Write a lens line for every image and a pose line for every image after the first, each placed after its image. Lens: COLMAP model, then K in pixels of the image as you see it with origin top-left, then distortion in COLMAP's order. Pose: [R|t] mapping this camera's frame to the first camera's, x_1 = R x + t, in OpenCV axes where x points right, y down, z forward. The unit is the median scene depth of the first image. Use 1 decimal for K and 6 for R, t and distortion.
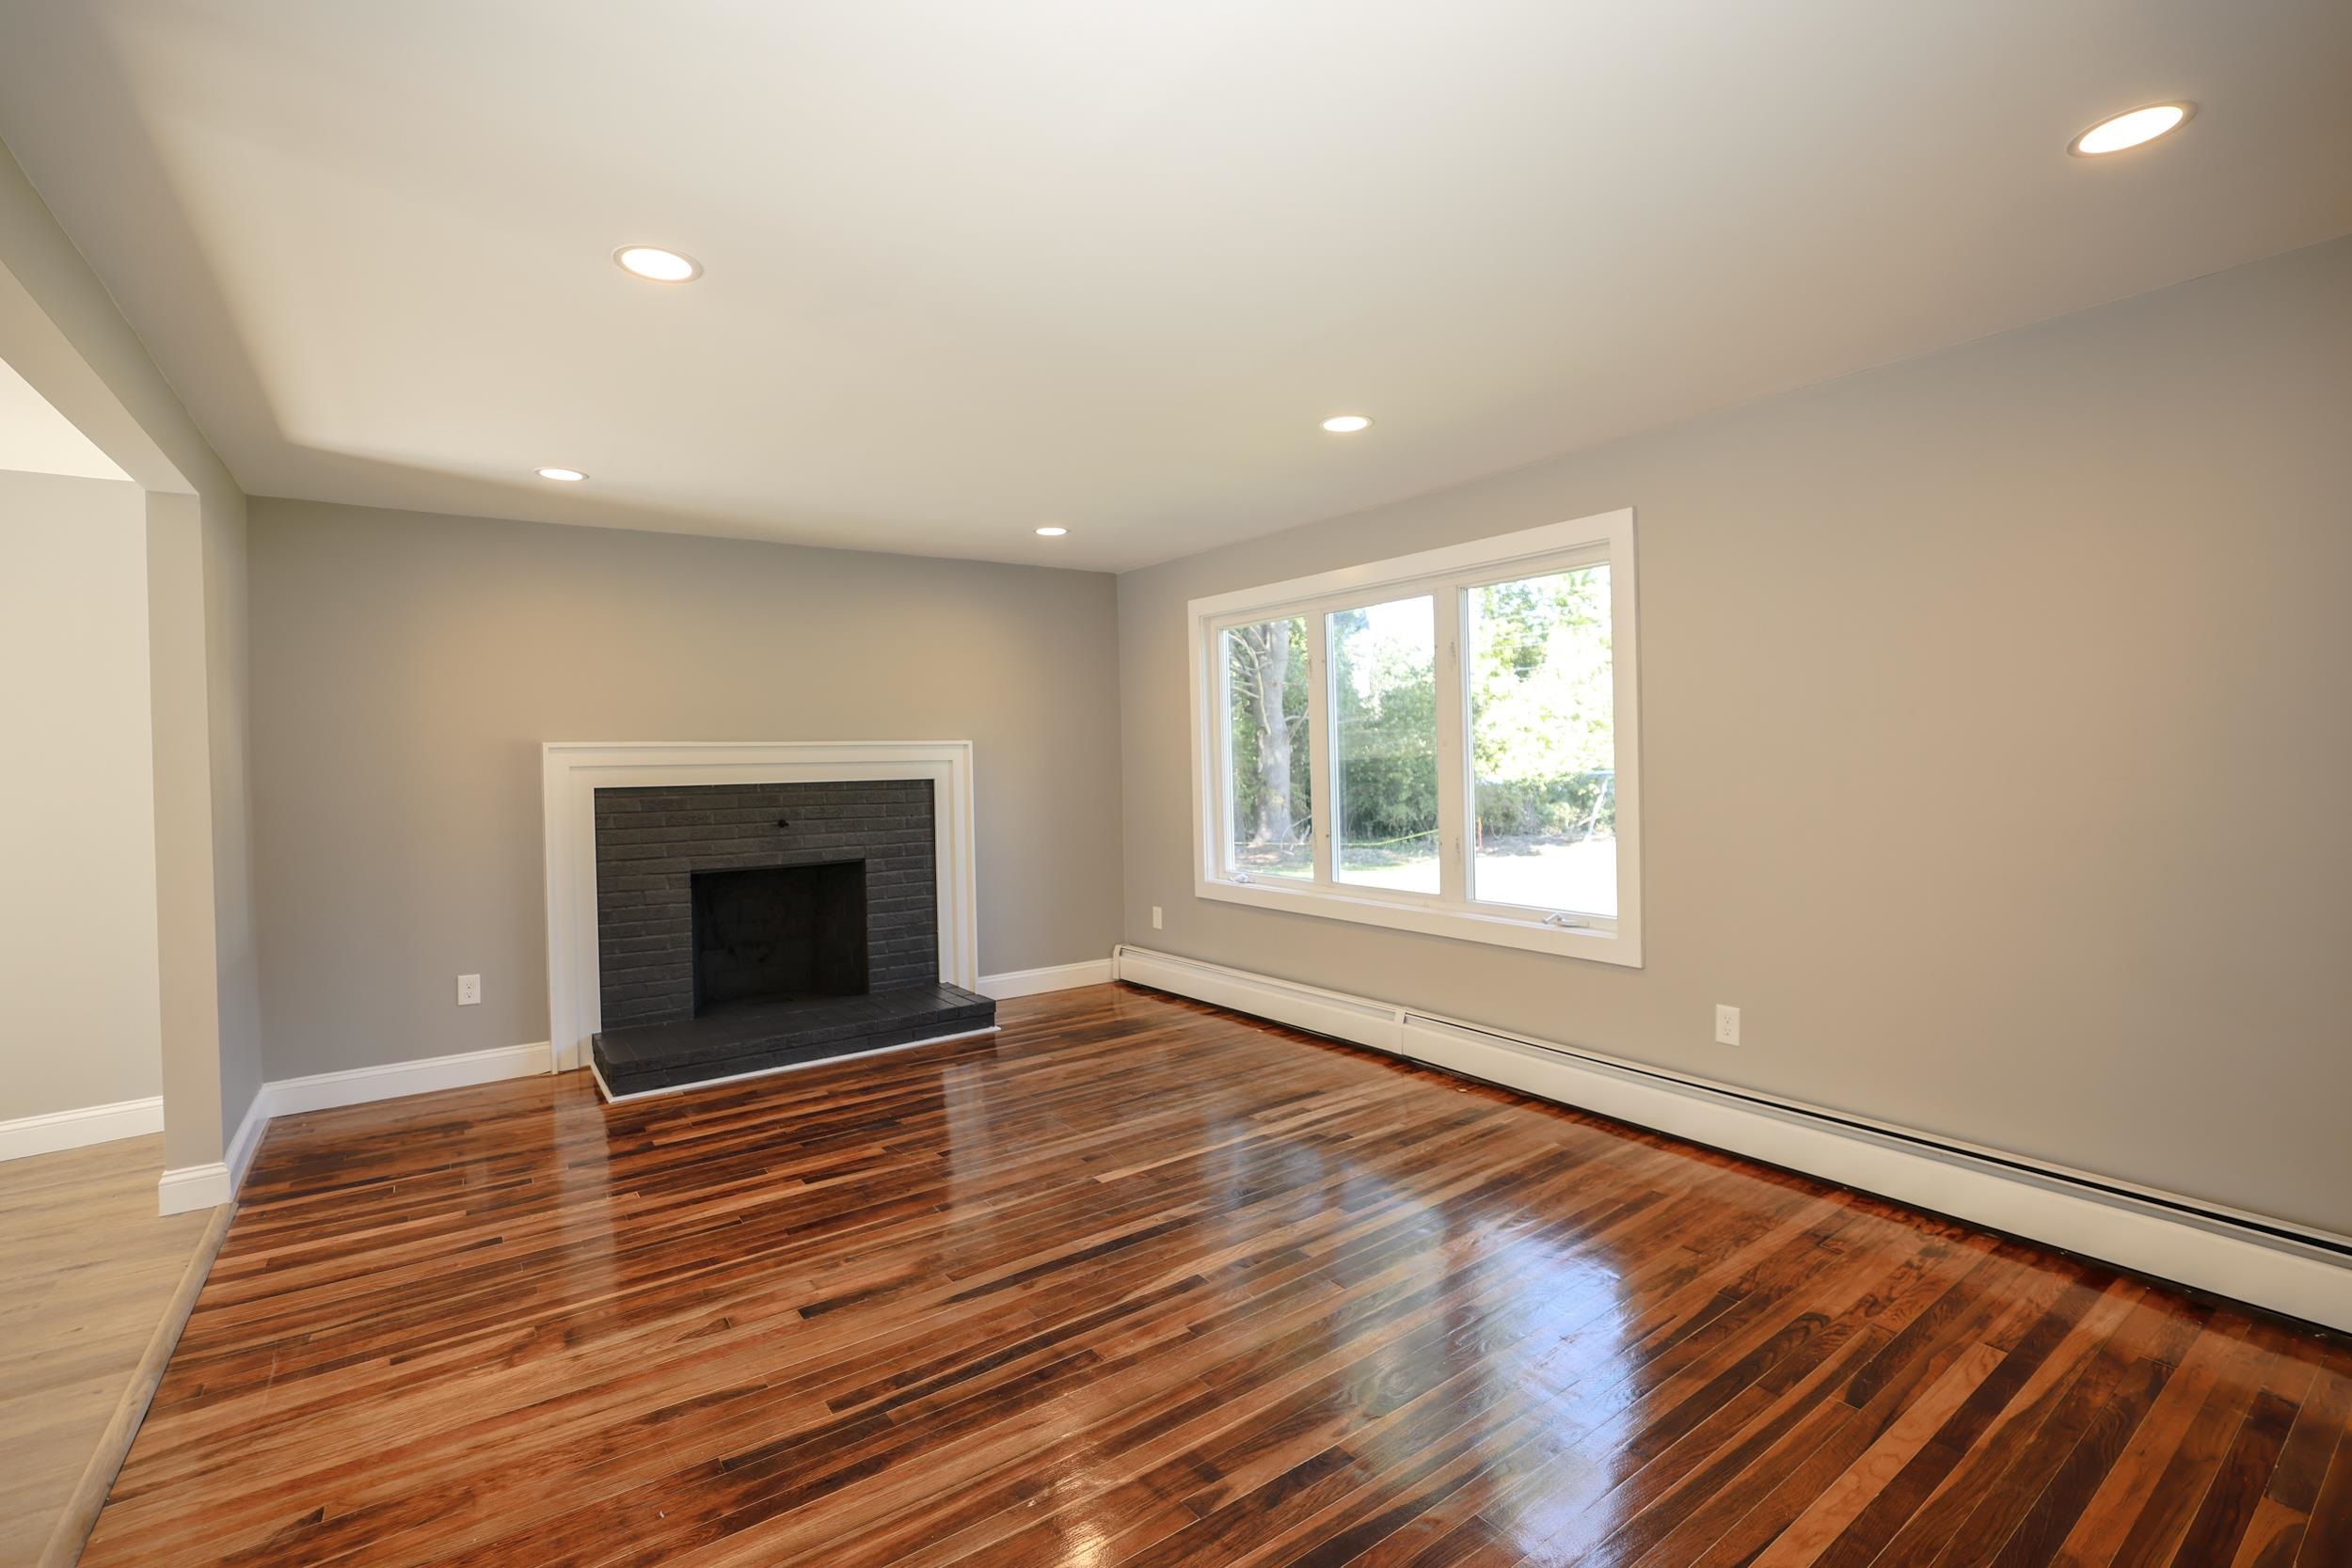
lens RADIAL K [[1052.2, 0, 1170.2], [0, 1052.2, 781.3], [0, 0, 1]] dist [-0.048970, 0.018426]
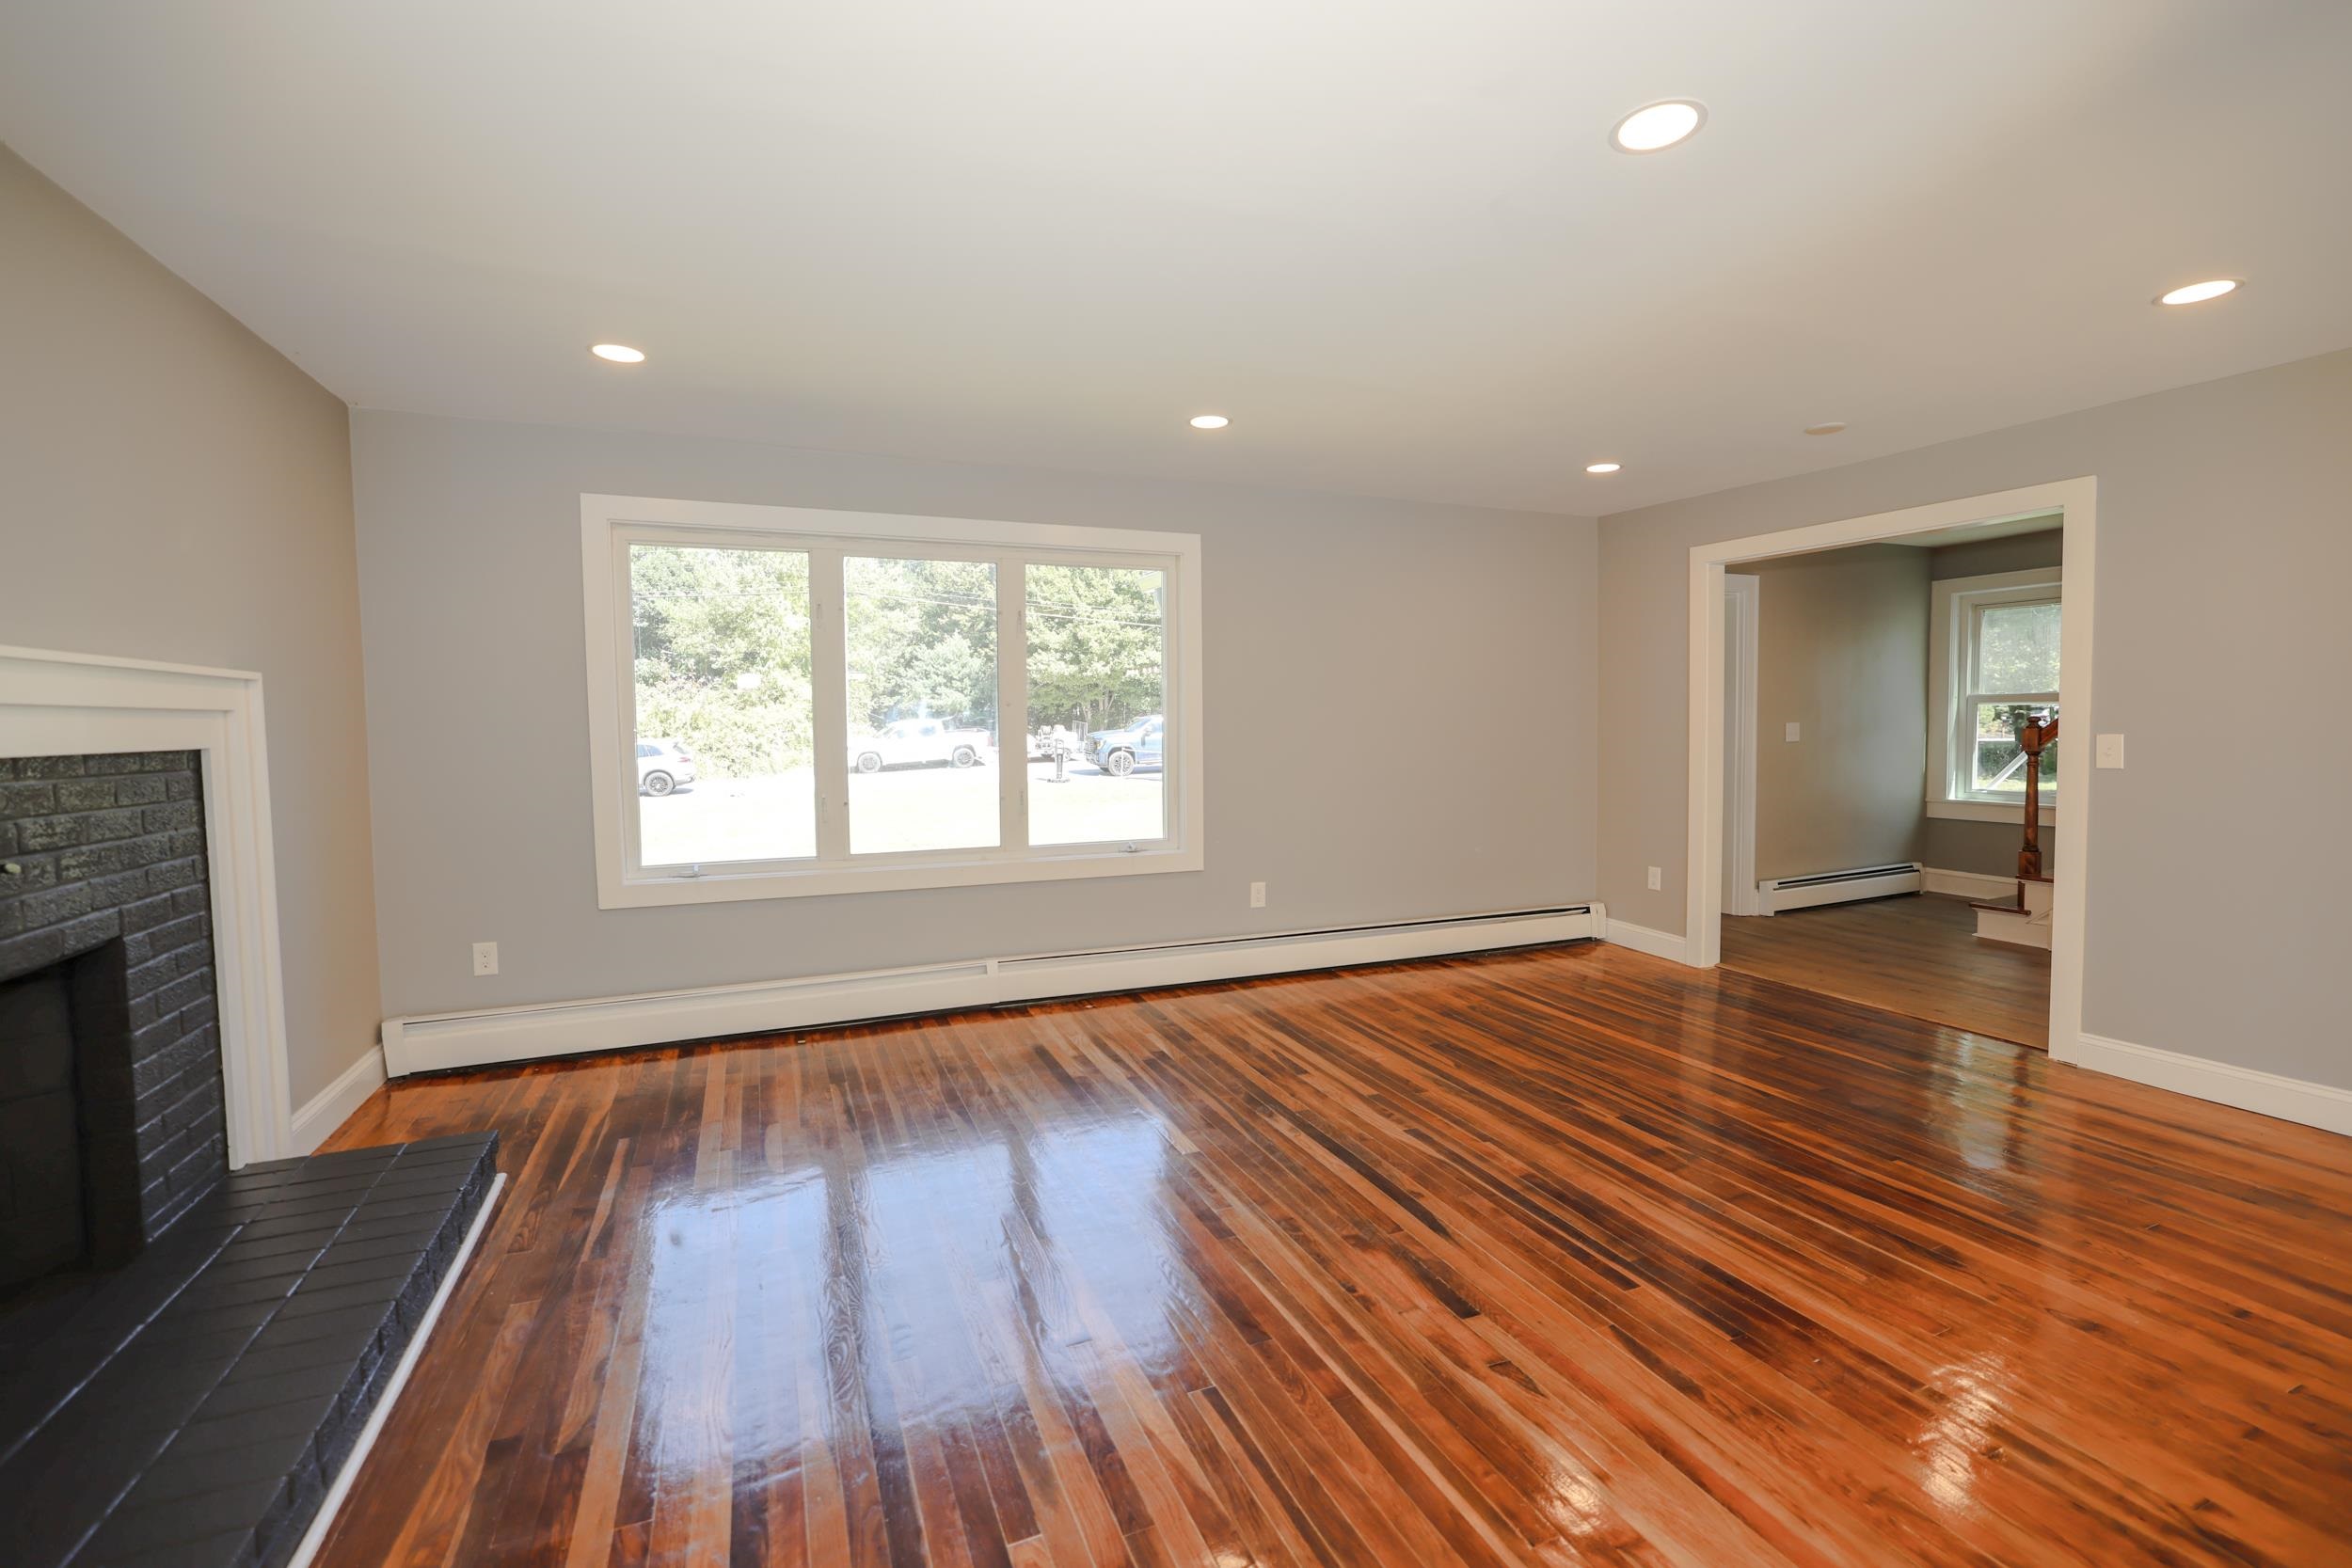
lens RADIAL K [[1009.6, 0, 1176.0], [0, 1009.6, 784.0], [0, 0, 1]] dist [-0.046448, 0.016589]
pose [[0.224180, -0.043588, 0.973573, -1.180302], [0.026049, 0.998910, 0.038724, 0.016392], [-0.974200, 0.016680, 0.225071, 1.006908]]
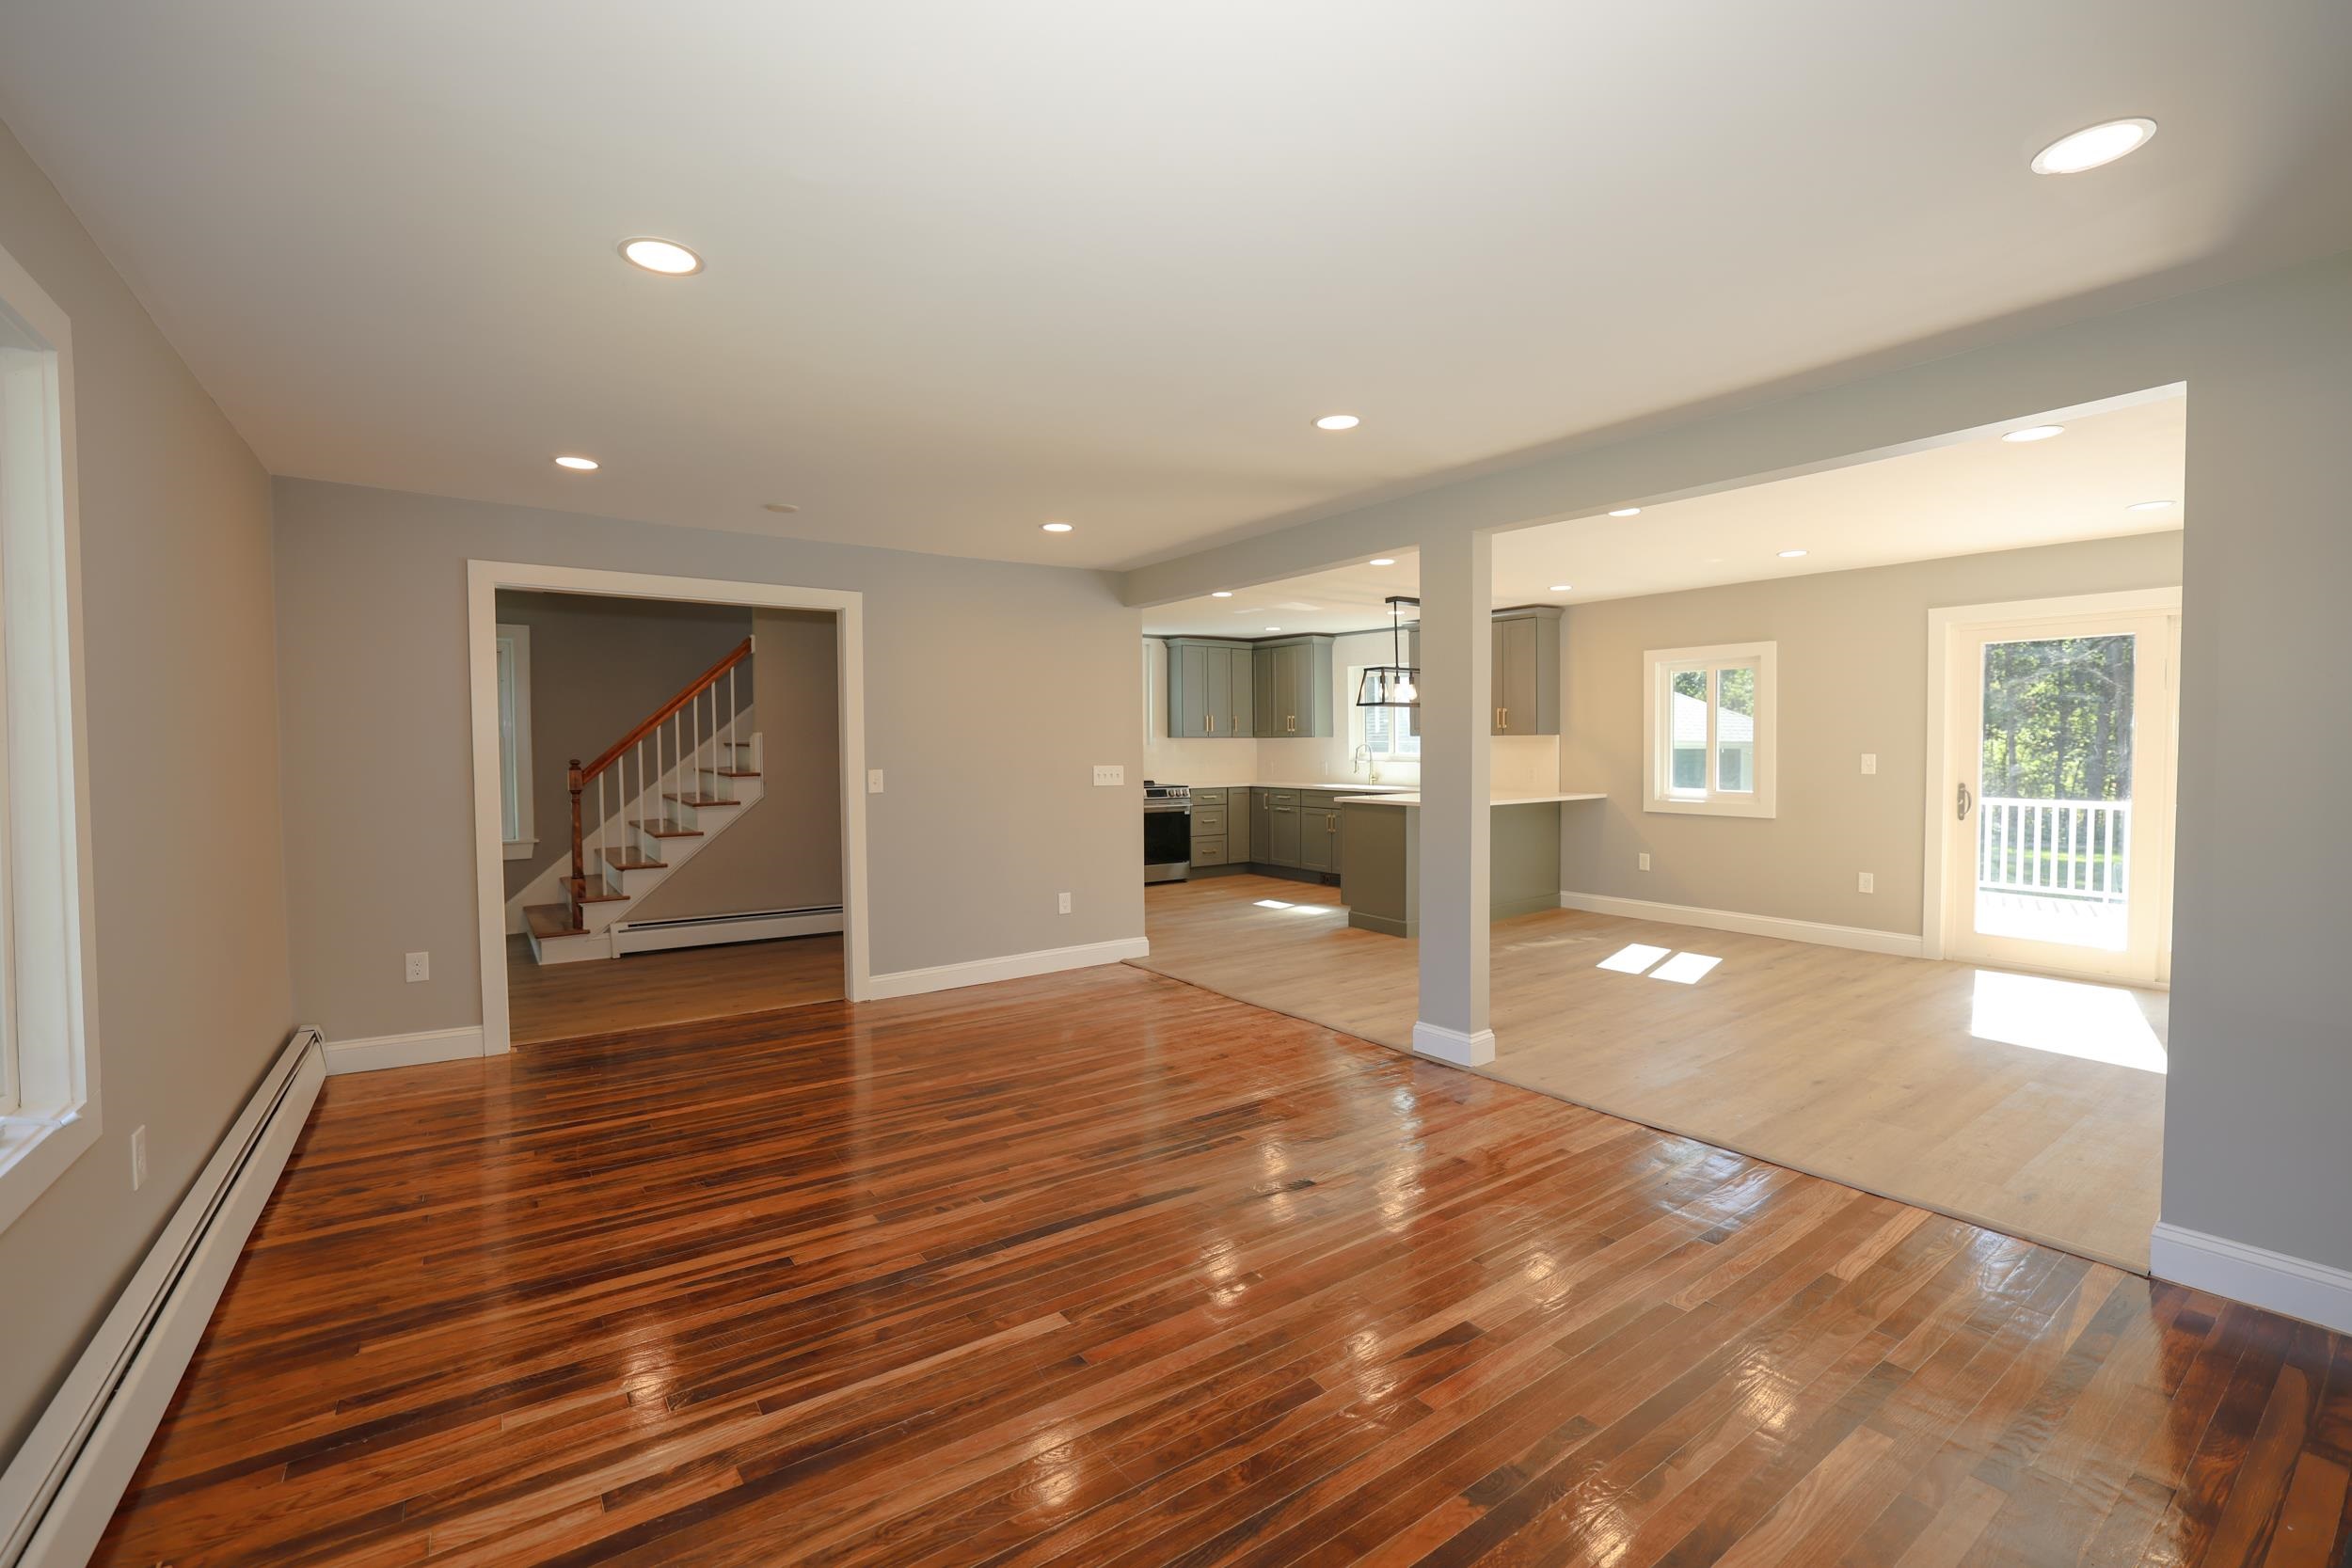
lens RADIAL K [[1009.6, 0, 1176.0], [0, 1009.6, 784.0], [0, 0, 1]] dist [-0.046448, 0.016589]
pose [[-0.999622, 0.027457, 0.001019, -0.199068], [0.027470, 0.998012, 0.056720, -0.037134], [0.000540, 0.056726, -0.998390, 2.100198]]
